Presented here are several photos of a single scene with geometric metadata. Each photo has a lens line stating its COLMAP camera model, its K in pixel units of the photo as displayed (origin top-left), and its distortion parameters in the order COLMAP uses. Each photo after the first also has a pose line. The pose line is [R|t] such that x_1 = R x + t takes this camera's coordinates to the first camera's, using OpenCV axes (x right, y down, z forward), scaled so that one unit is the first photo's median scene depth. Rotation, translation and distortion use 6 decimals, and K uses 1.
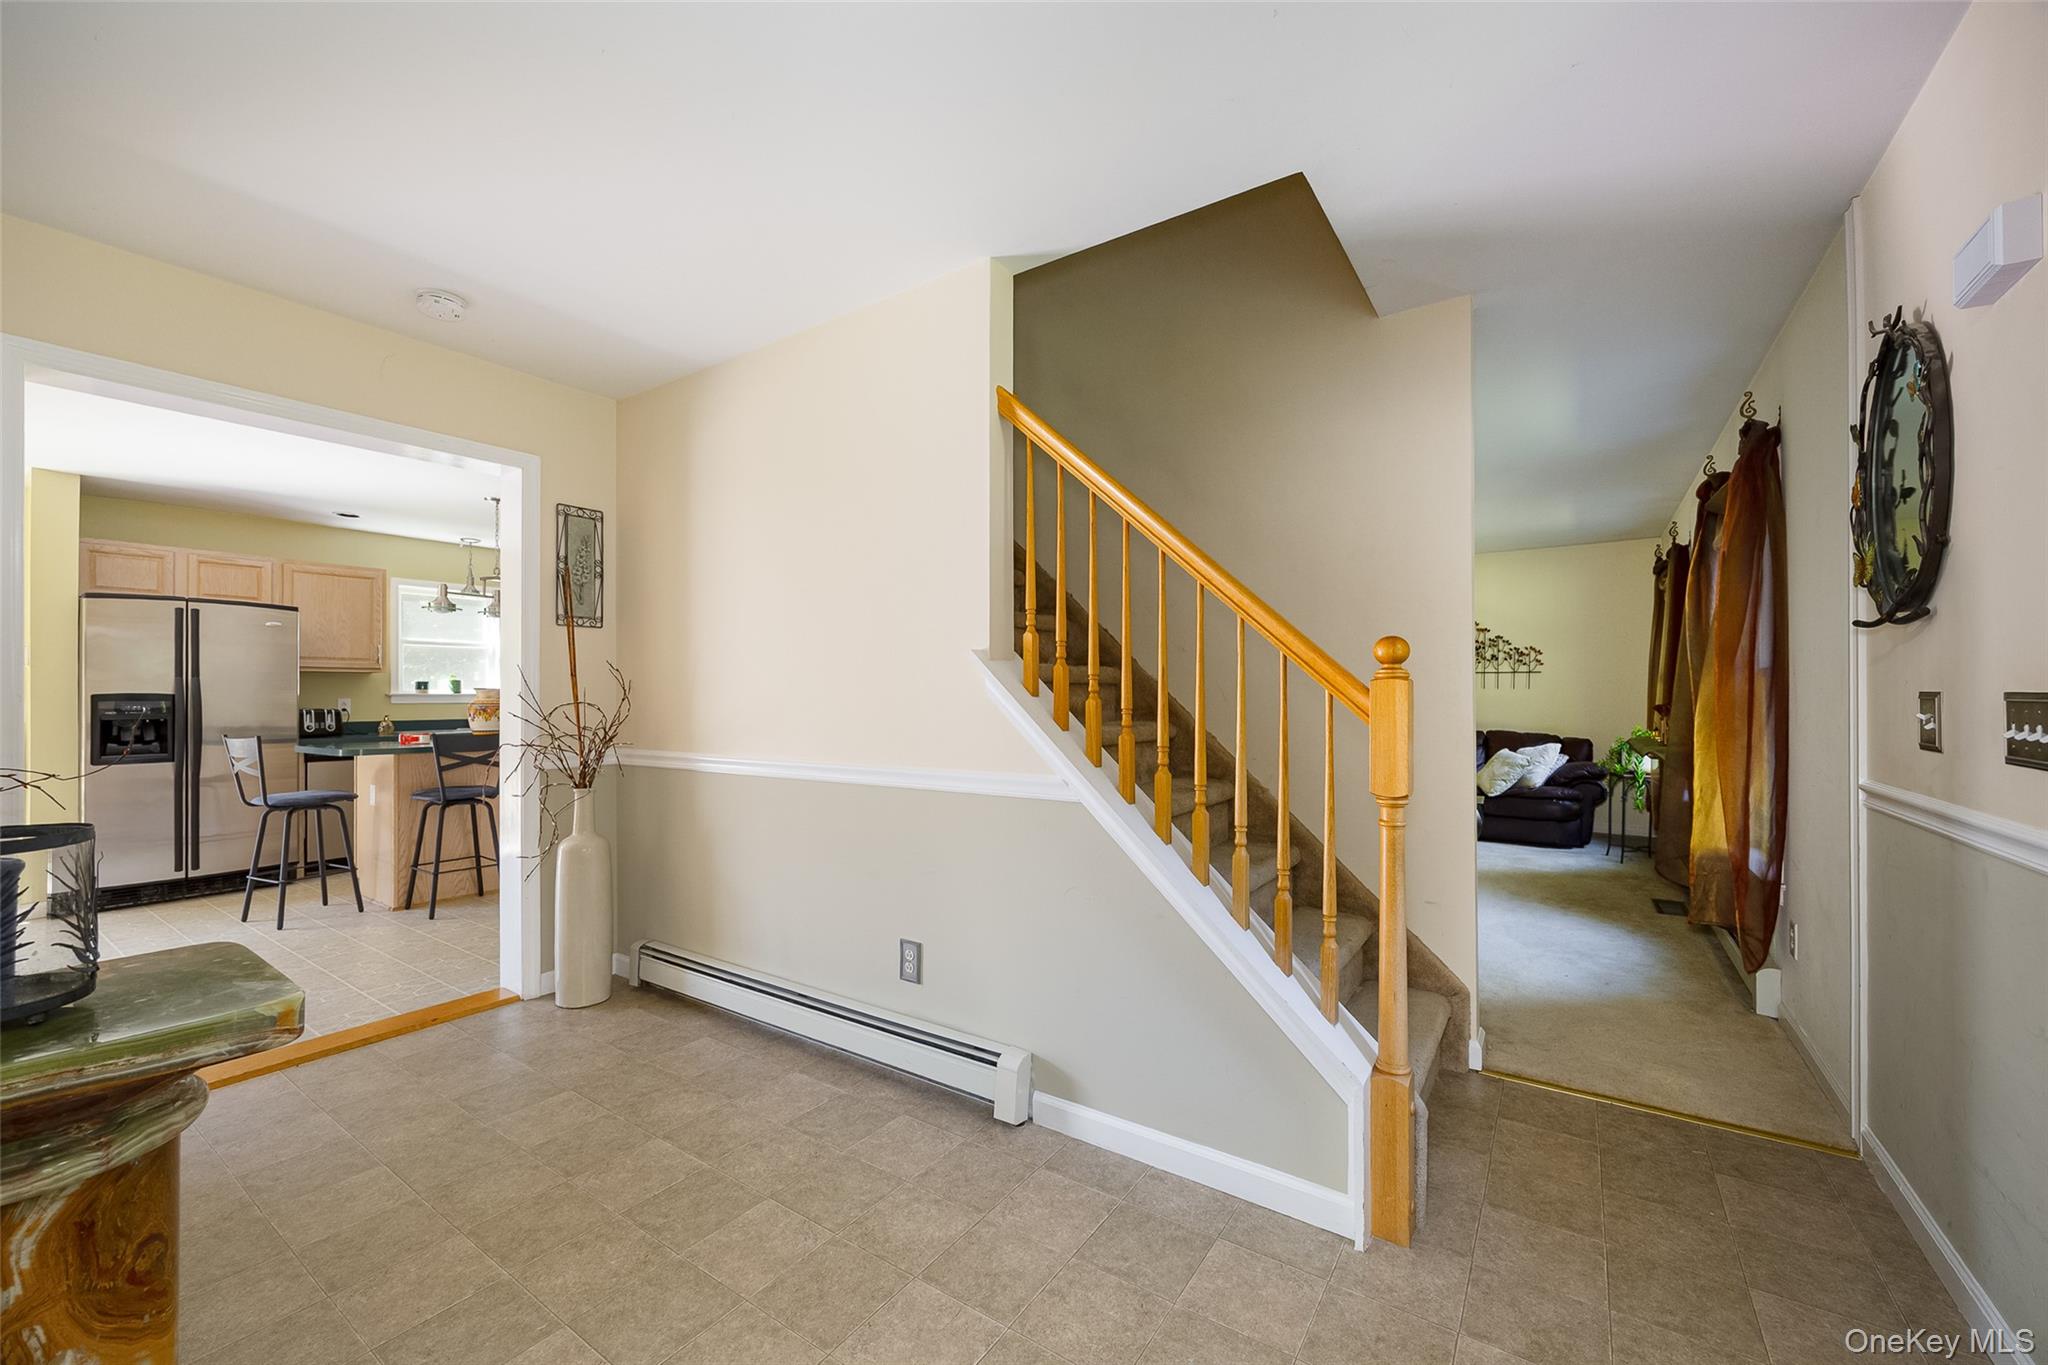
lens RADIAL K [[827.9, 0, 1017.5], [0, 827.9, 689.2], [0, 0, 1]] dist [0.008902, -0.000450]
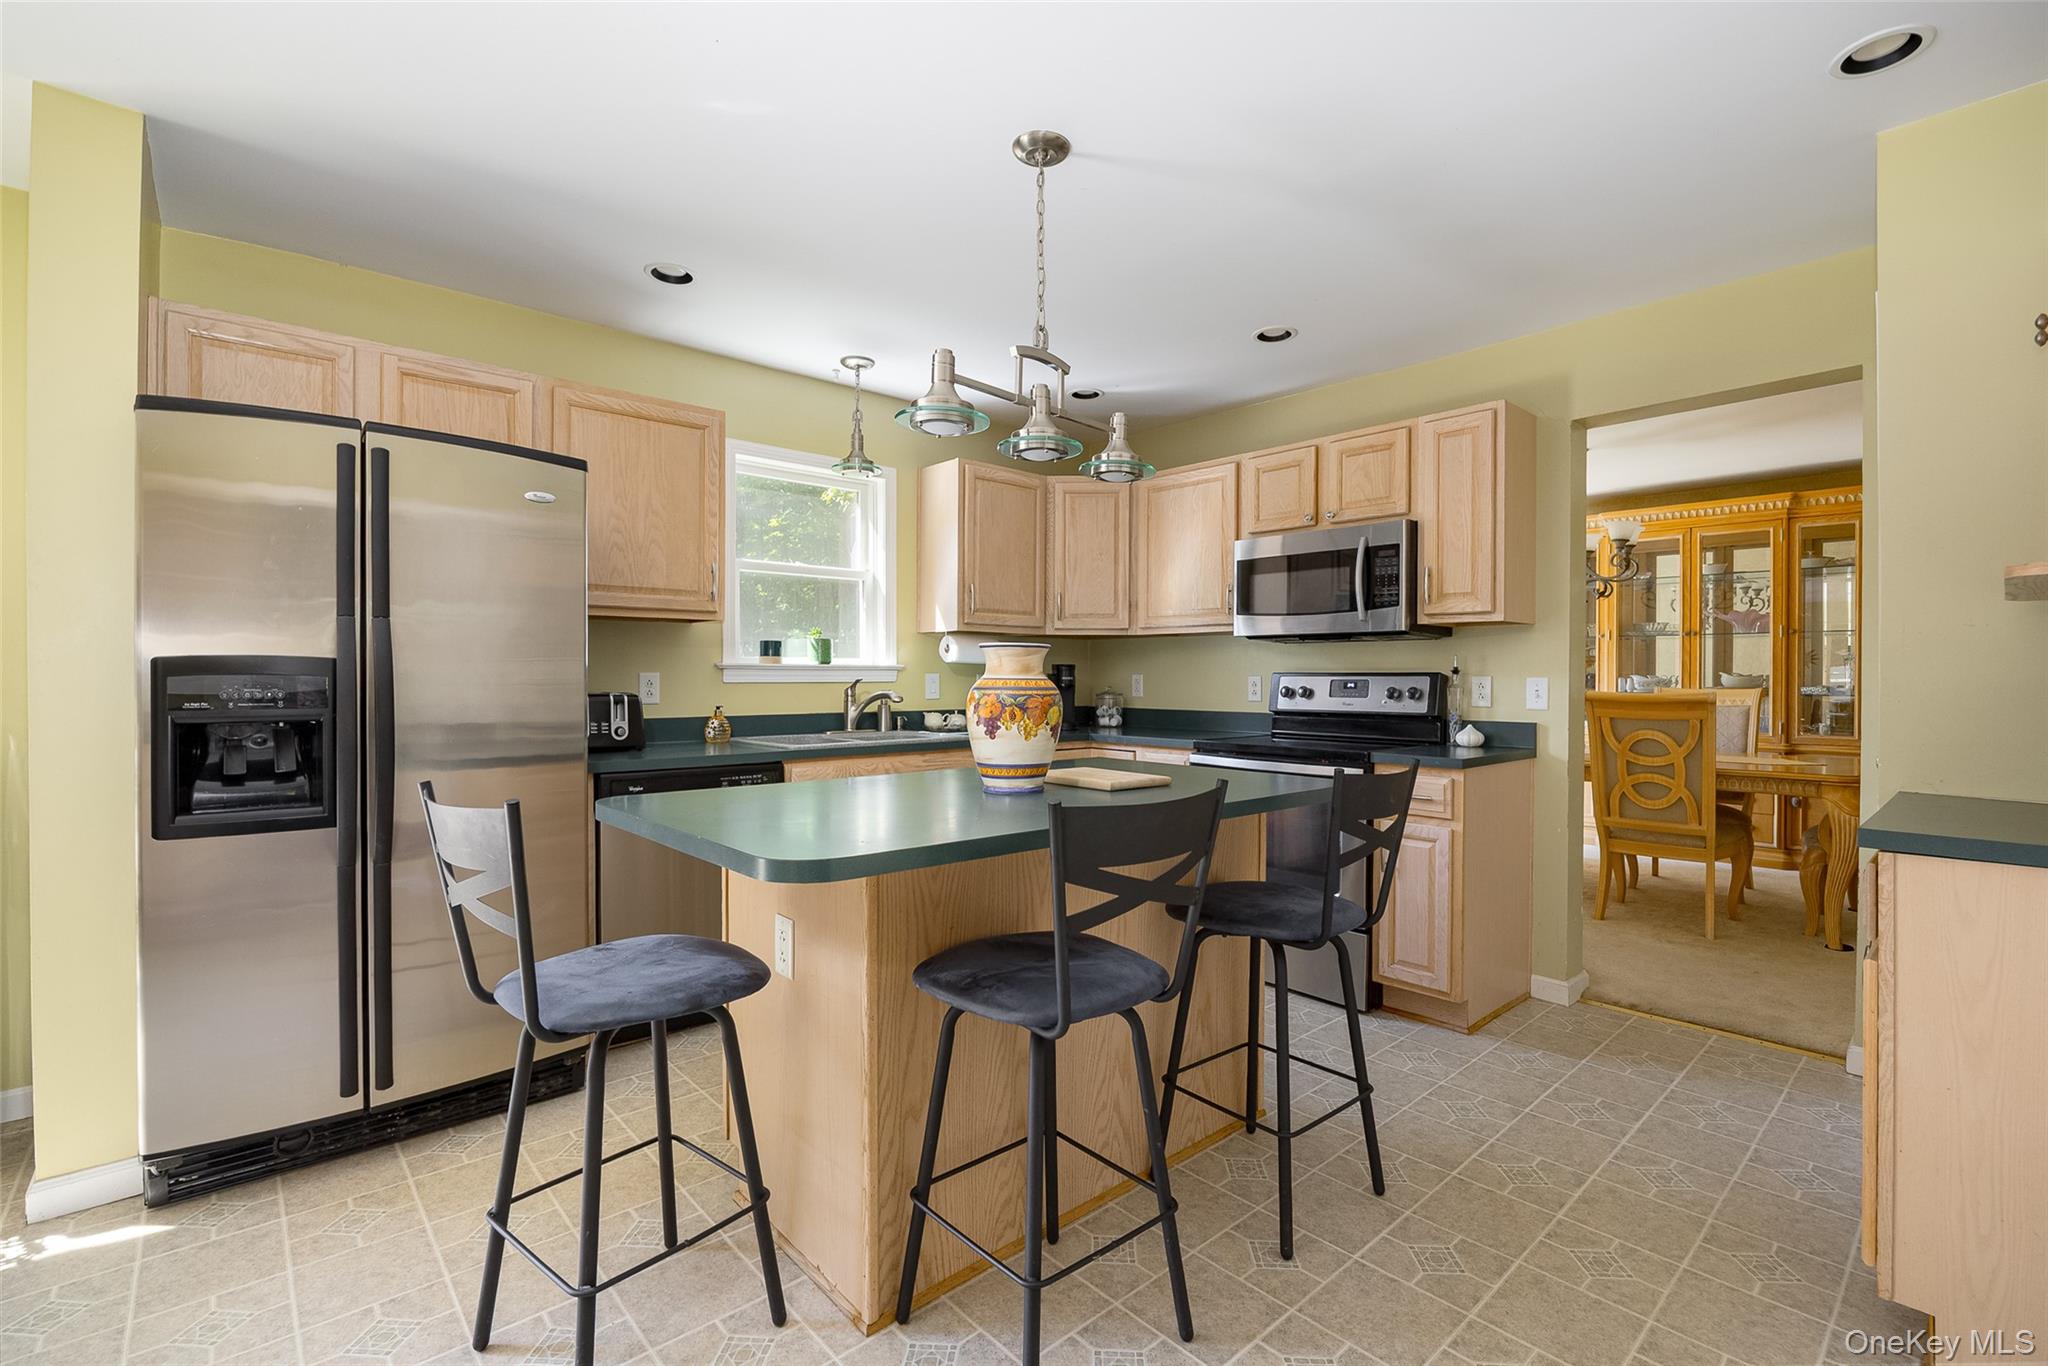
lens RADIAL K [[919.1, 0, 1023.9], [0, 919.1, 672.6], [0, 0, 1]] dist [-0.010396, 0.000119]
pose [[0.974840, -0.001373, -0.222902, -0.578856], [0.002155, 0.999992, 0.003267, 0.011983], [0.222896, -0.003665, 0.974835, 0.633916]]
